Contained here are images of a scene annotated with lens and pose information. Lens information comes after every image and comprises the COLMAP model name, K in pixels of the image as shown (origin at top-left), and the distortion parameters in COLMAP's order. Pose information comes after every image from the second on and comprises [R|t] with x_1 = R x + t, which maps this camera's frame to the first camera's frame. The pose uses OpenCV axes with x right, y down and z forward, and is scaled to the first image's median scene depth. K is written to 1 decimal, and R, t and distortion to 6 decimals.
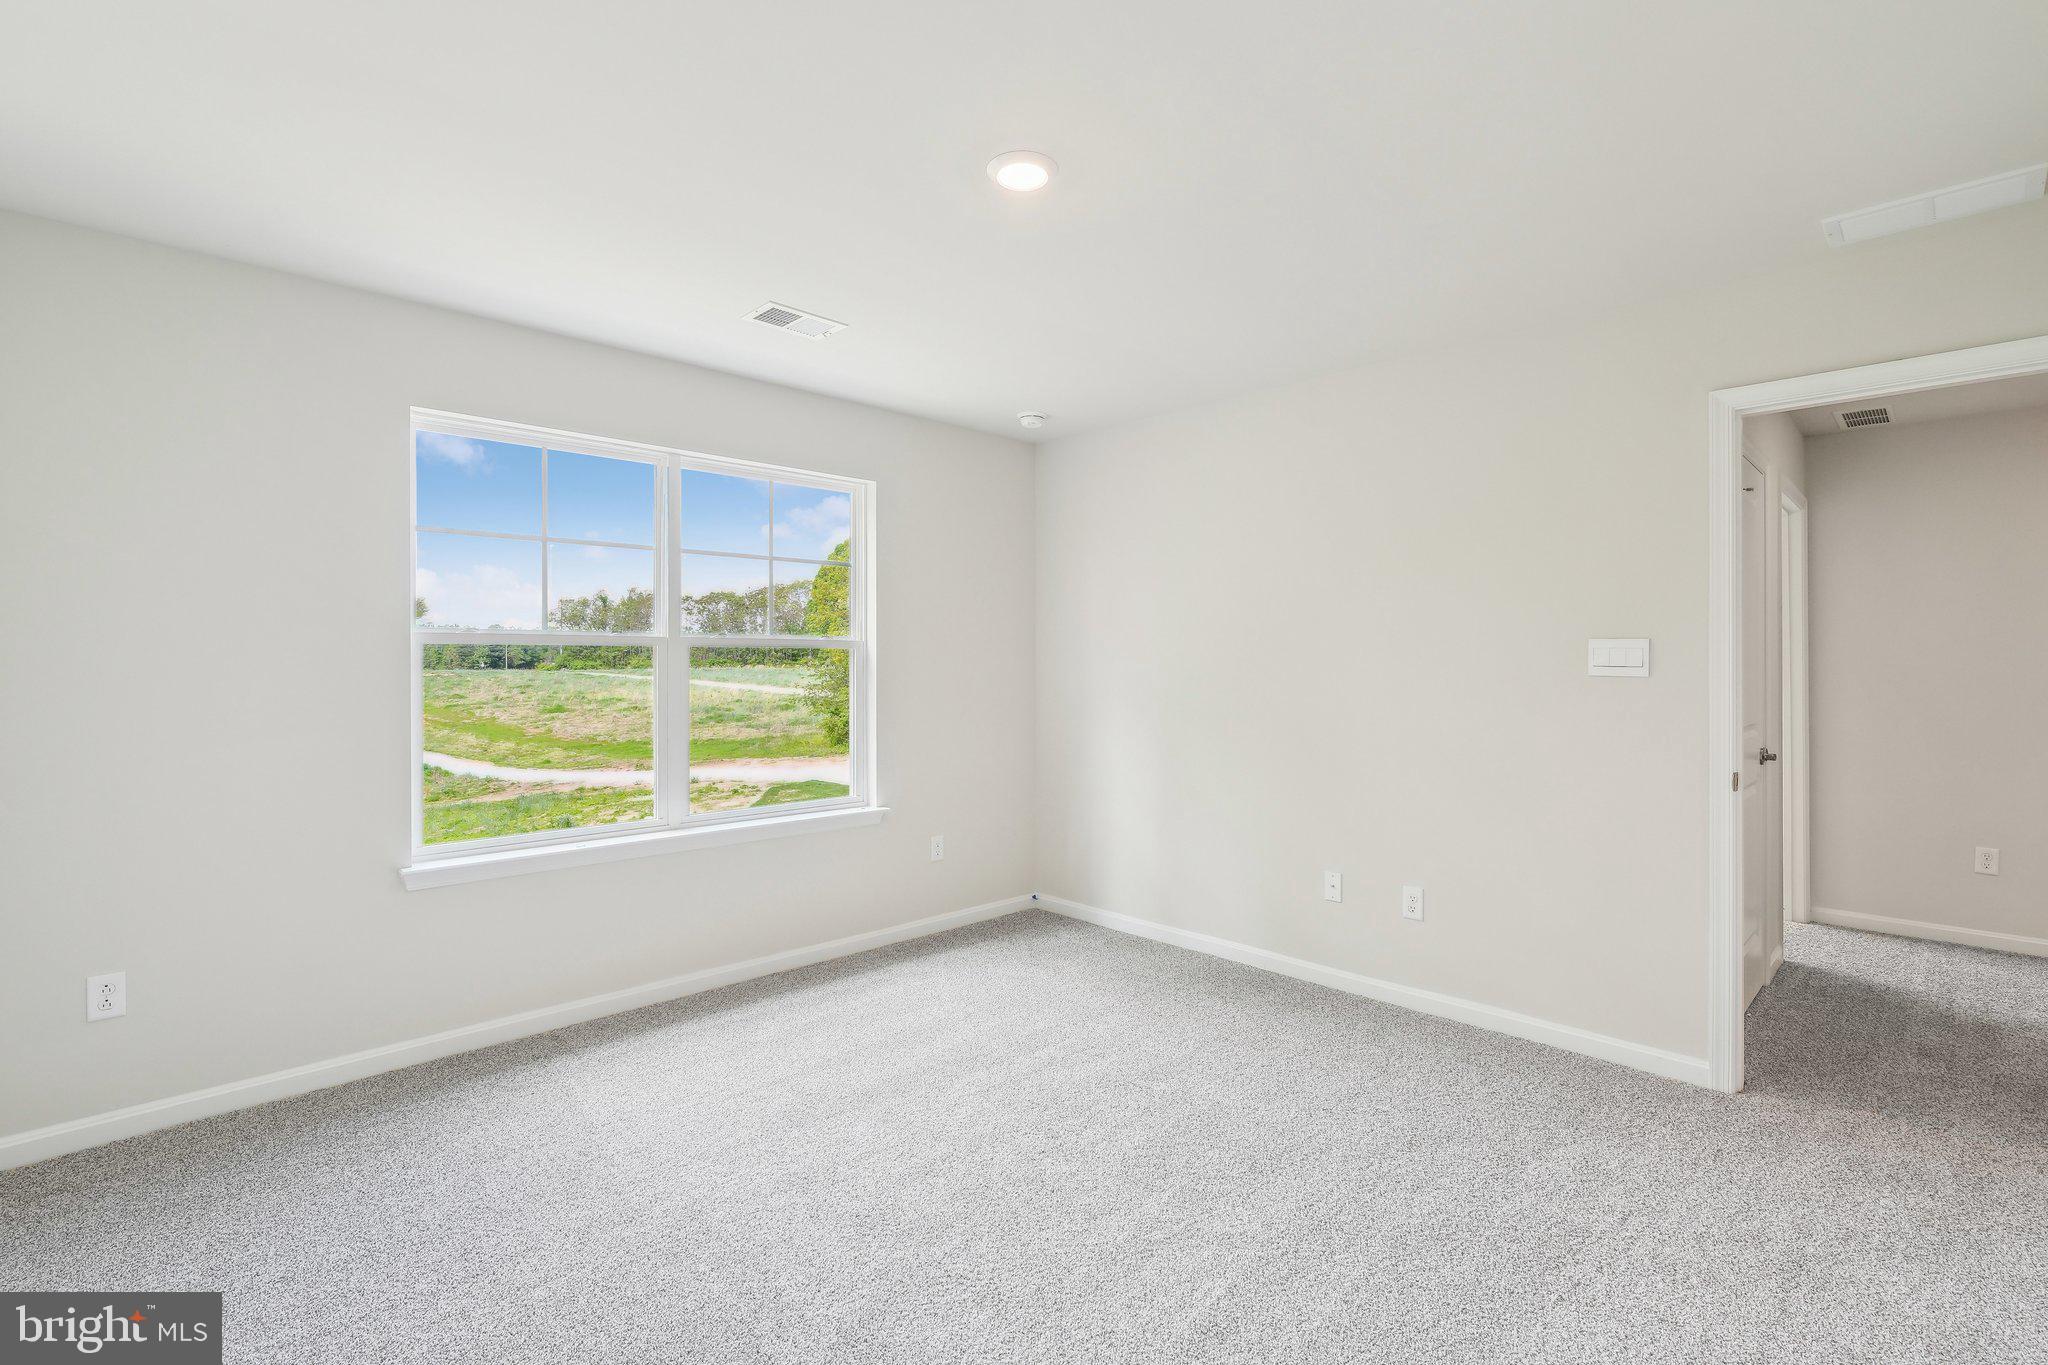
lens RADIAL K [[957.8, 0, 1039.8], [0, 957.8, 674.7], [0, 0, 1]] dist [-0.022793, -0.000250]
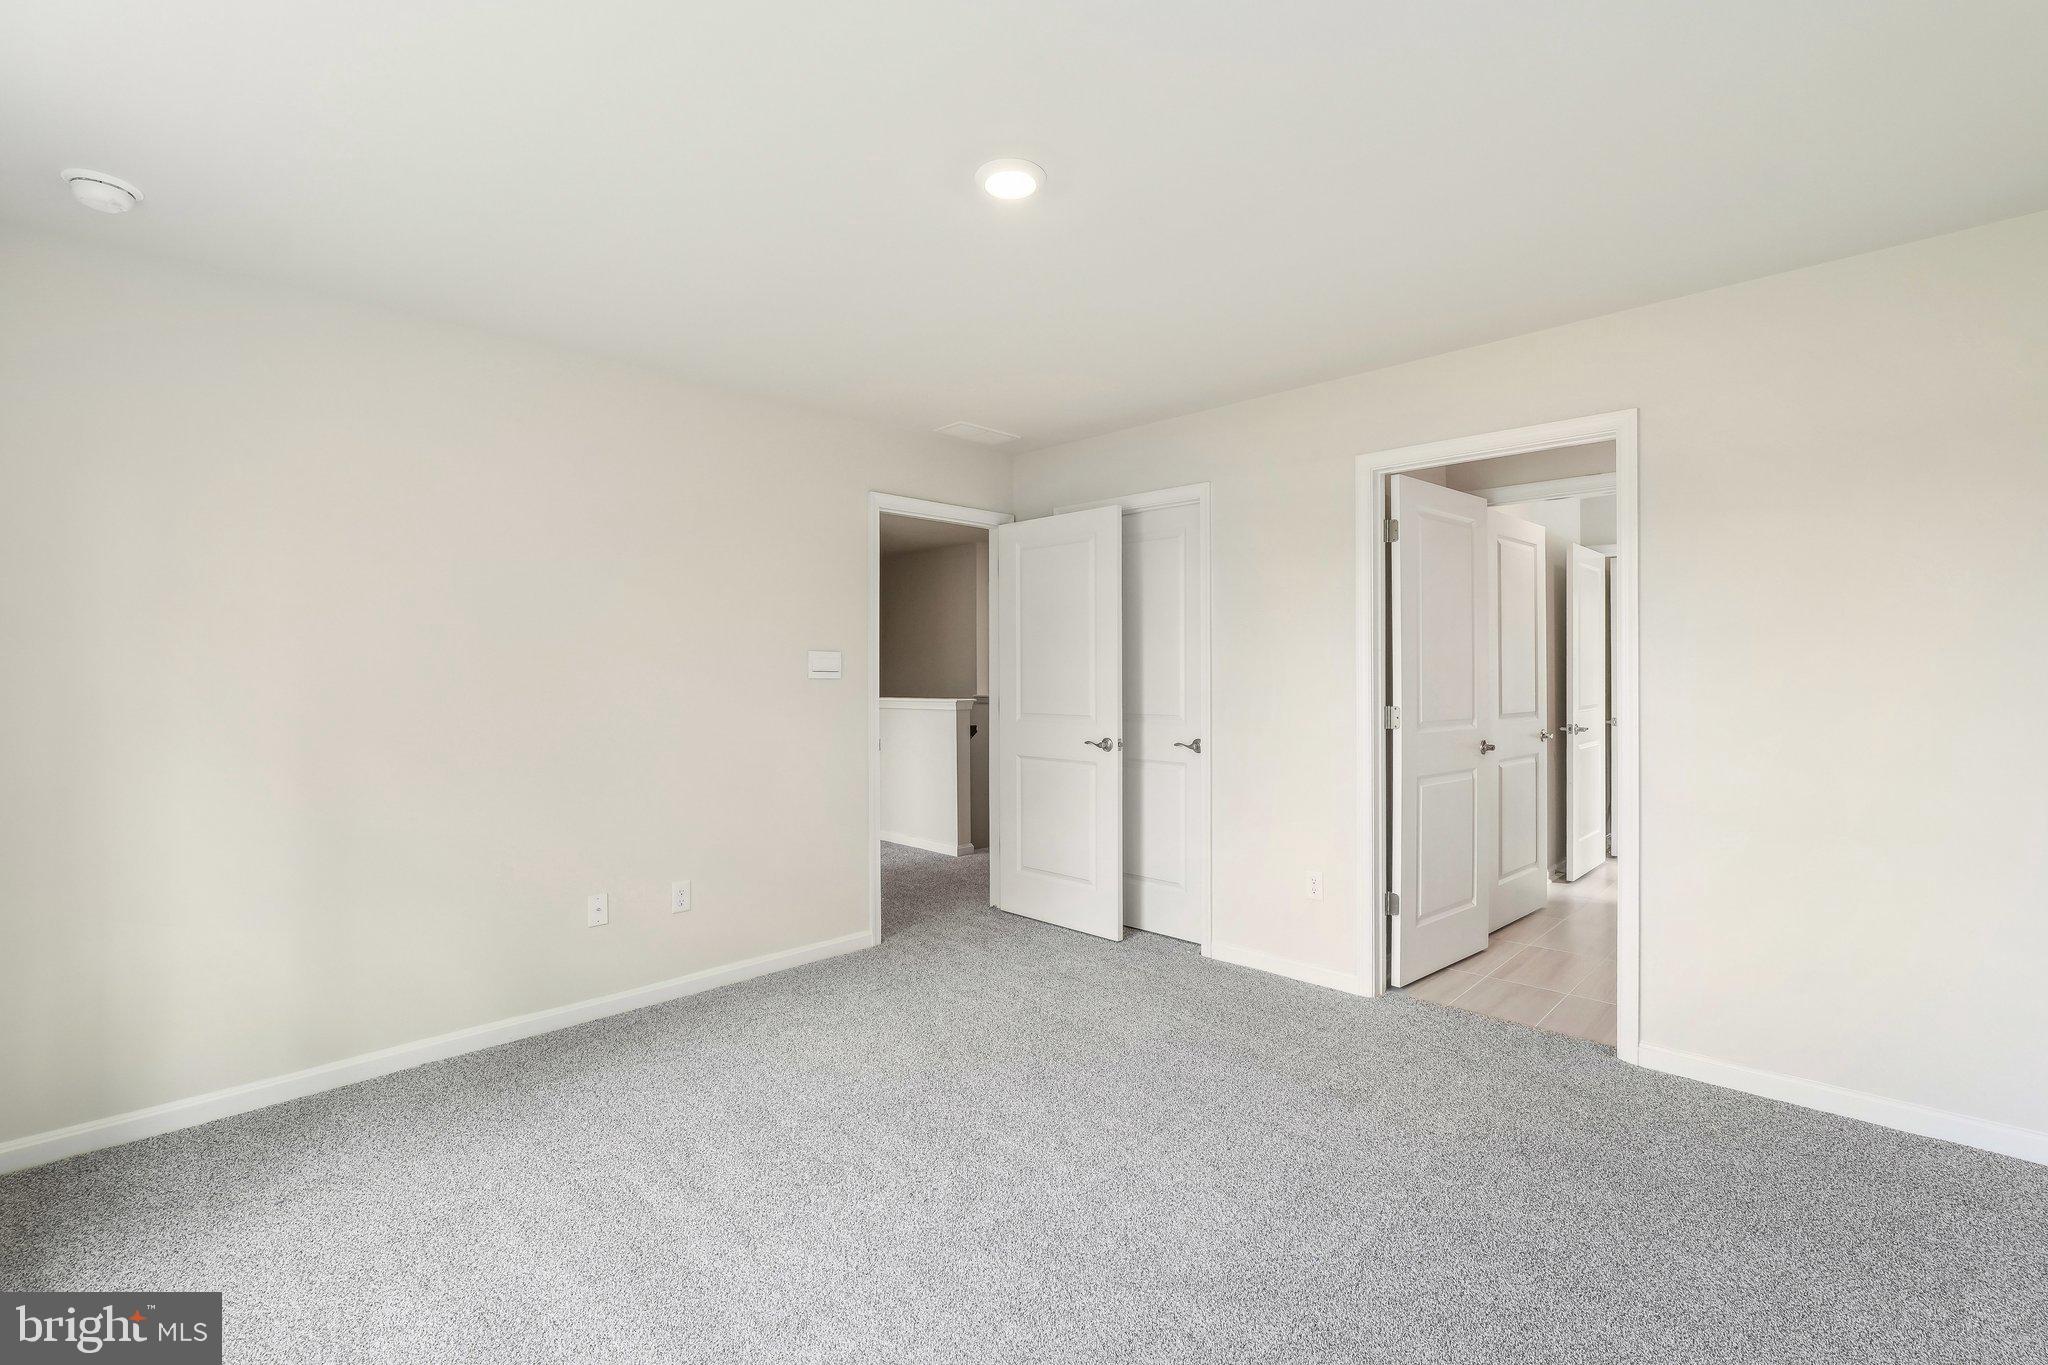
lens RADIAL K [[896.6, 0, 1036.0], [0, 896.6, 687.4], [0, 0, 1]] dist [-0.011640, 0.001946]
pose [[-0.041381, -0.018779, 0.998967, -0.711180], [0.014373, 0.999709, 0.019388, -0.005547], [-0.999040, 0.015160, -0.041099, 0.754343]]
